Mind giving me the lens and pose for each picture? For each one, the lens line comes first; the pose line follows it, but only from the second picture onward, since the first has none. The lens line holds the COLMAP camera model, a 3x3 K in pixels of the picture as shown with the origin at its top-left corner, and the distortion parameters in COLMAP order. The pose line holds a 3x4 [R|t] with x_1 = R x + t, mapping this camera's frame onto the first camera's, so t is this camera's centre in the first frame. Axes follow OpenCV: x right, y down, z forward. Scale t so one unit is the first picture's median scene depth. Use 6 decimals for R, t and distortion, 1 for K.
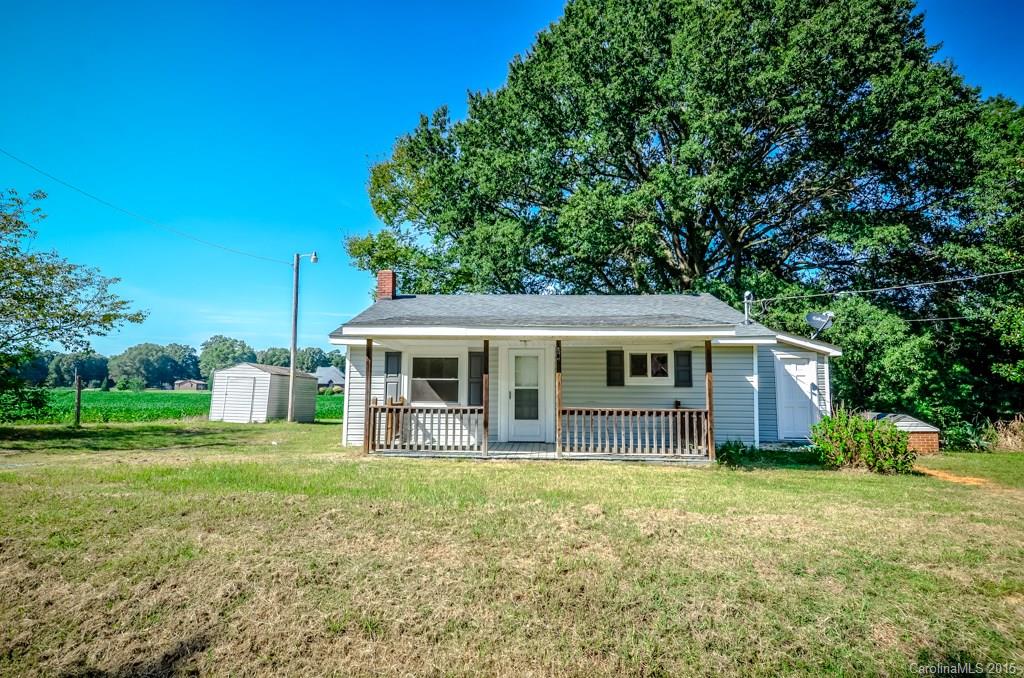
lens RADIAL K [[533.3, 0, 512.5], [0, 533.3, 340.4], [0, 0, 1]] dist [0.033852, -0.041497]
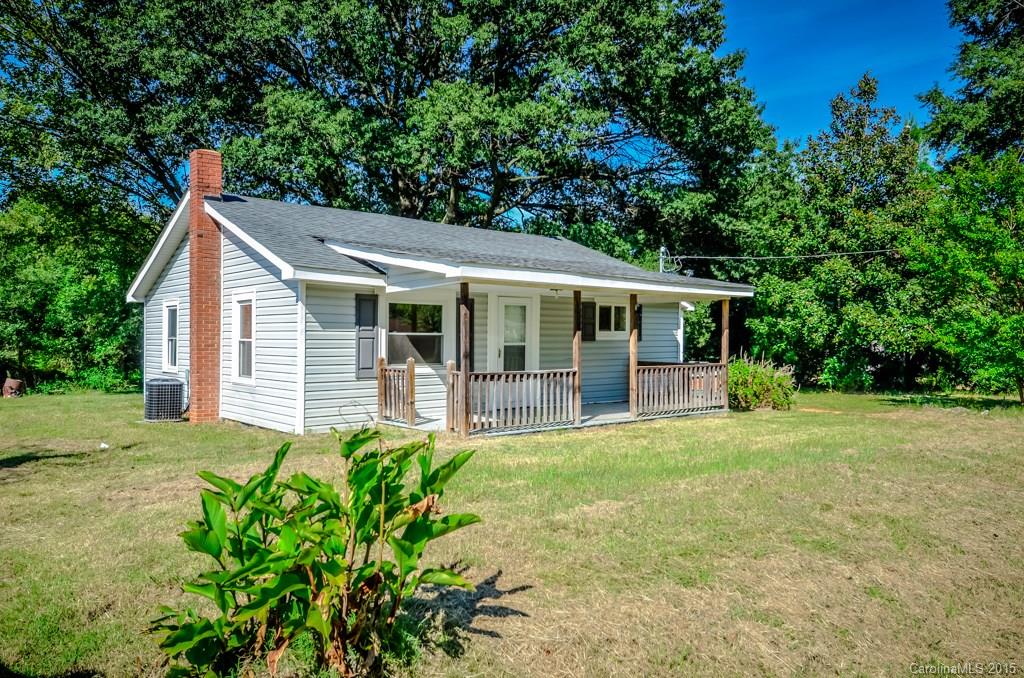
lens RADIAL K [[722.4, 0, 505.9], [0, 722.4, 338.1], [0, 0, 1]] dist [0.025182, -0.017593]
pose [[0.722696, -0.006403, 0.691136, -0.753053], [-0.061622, 0.995378, 0.073657, -0.001621], [-0.688413, -0.095821, 0.718962, 0.208703]]
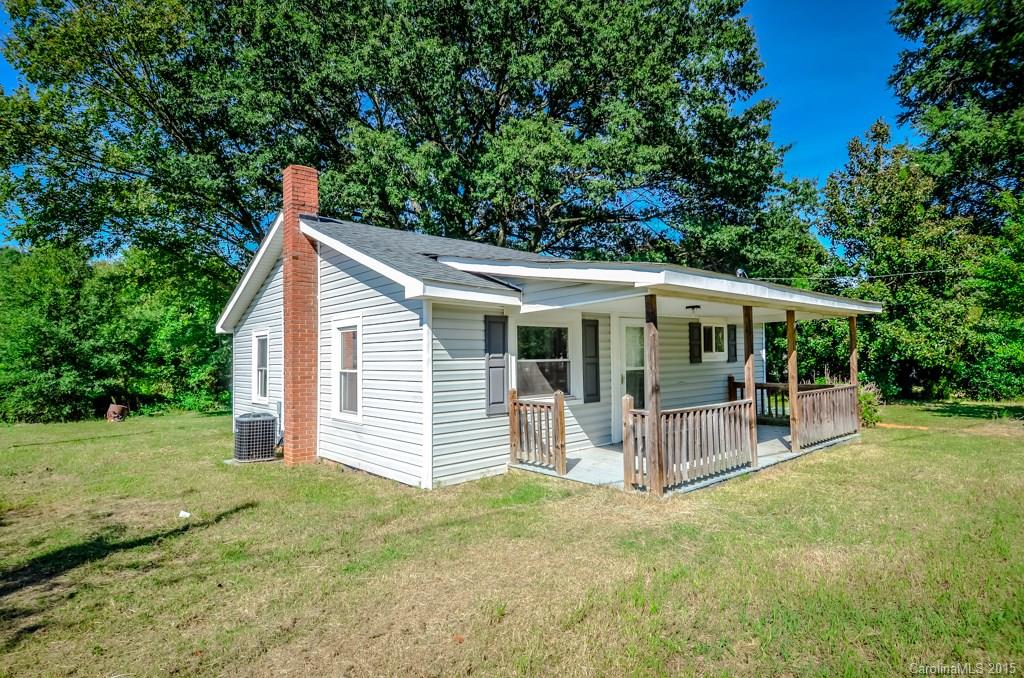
lens RADIAL K [[533.3, 0, 509.0], [0, 533.3, 338.8], [0, 0, 1]] dist [0.033852, -0.041497]
pose [[0.712343, 0.003788, 0.701822, -0.638971], [-0.042756, 0.998362, 0.038009, 0.024698], [-0.700528, -0.057082, 0.711338, 0.584242]]
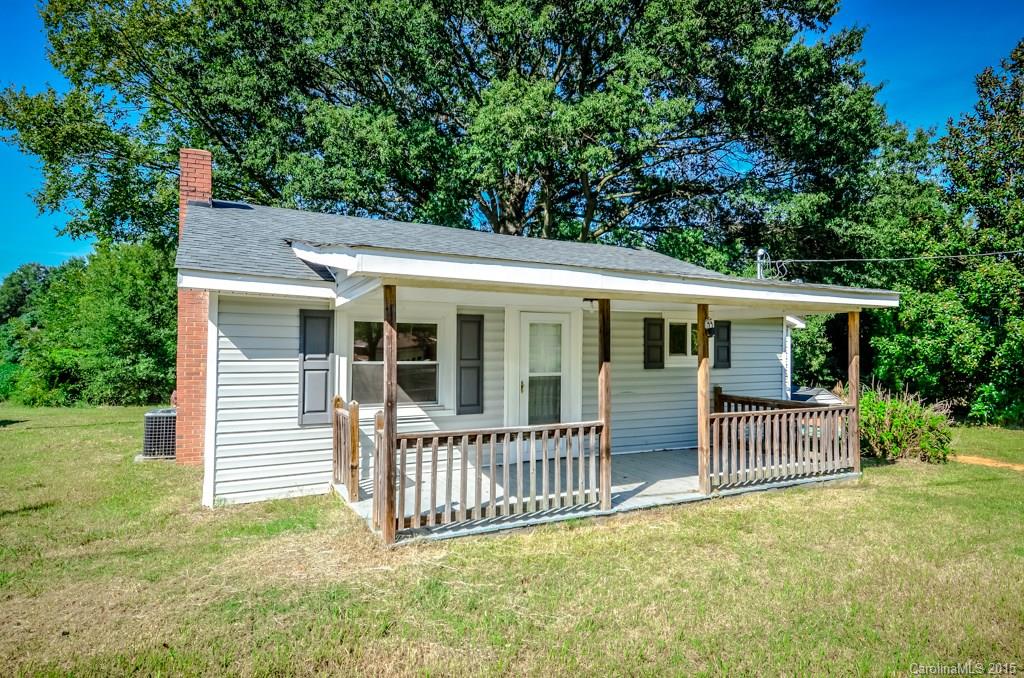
lens RADIAL K [[579.6, 0, 506.6], [0, 579.6, 335.3], [0, 0, 1]] dist [0.018282, -0.022249]
pose [[0.857081, 0.008968, 0.515103, -0.359735], [-0.044484, 0.997403, 0.056652, 0.006901], [-0.513257, -0.071469, 0.855254, 0.448711]]
